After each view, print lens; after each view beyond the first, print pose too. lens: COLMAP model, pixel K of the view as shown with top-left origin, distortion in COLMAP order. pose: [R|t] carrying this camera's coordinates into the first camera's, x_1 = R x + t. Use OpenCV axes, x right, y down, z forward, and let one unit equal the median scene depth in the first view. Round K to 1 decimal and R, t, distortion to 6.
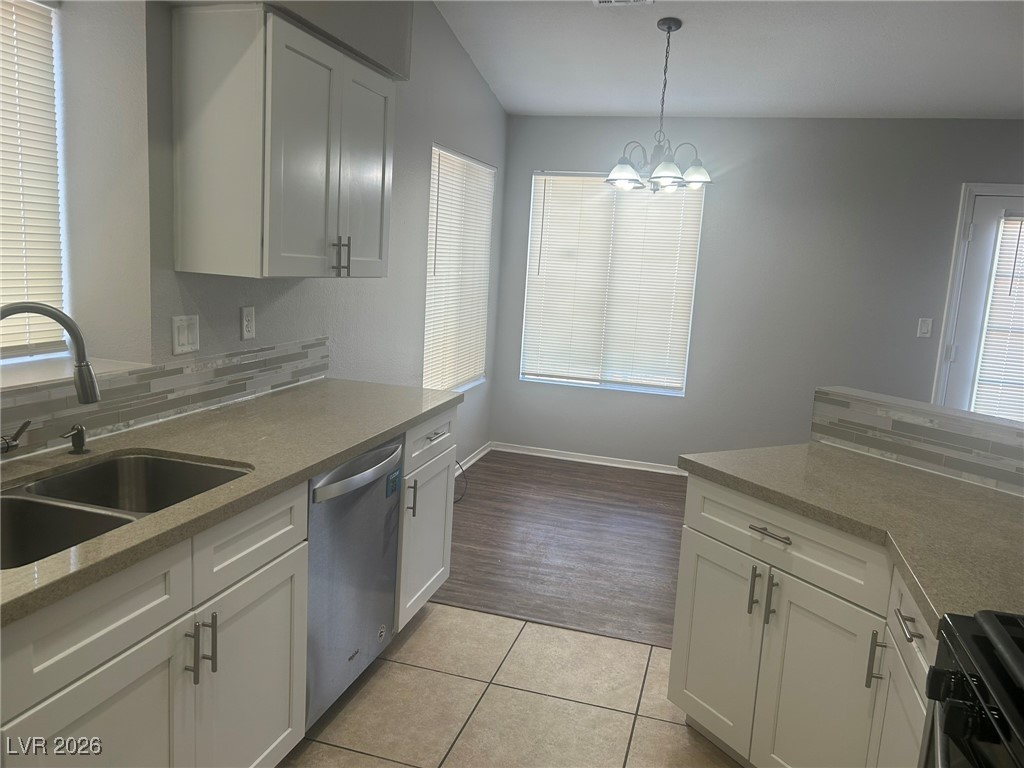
lens RADIAL K [[778.4, 0, 512.4], [0, 778.4, 387.8], [0, 0, 1]] dist [0.055054, -0.063868]
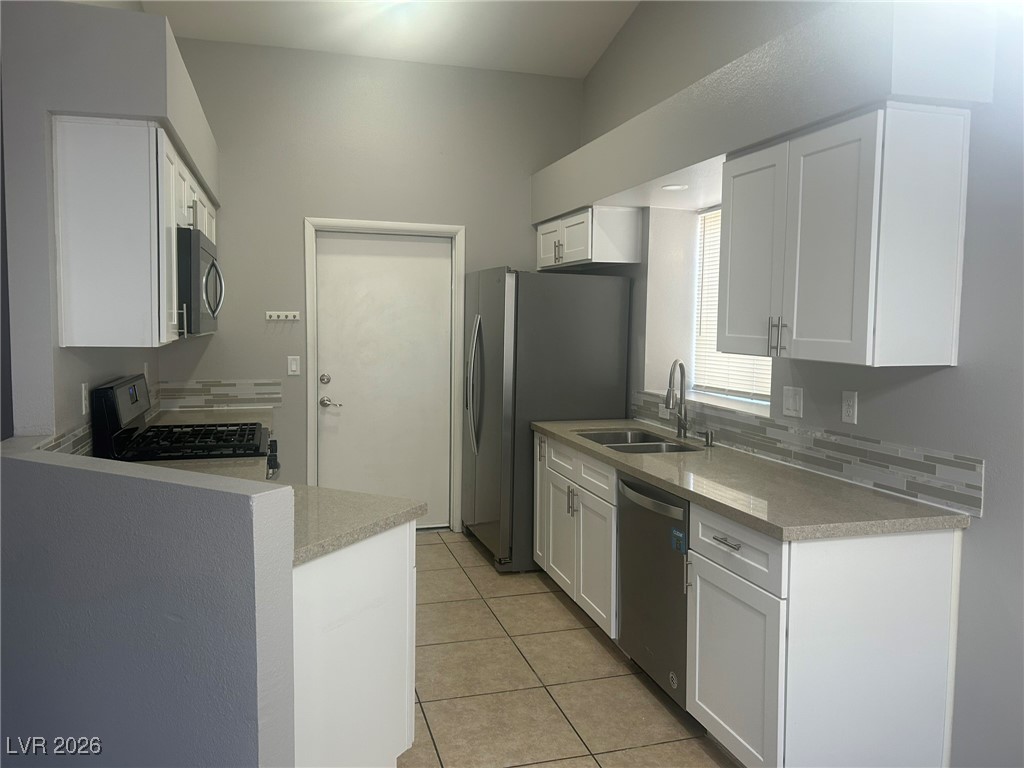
lens RADIAL K [[778.4, 0, 520.5], [0, 778.4, 379.6], [0, 0, 1]] dist [0.055054, -0.063868]
pose [[-0.834581, -0.023709, -0.550375, 0.692068], [-0.148849, 0.971618, 0.183857, -0.286898], [0.530395, 0.235366, -0.814422, 1.893068]]
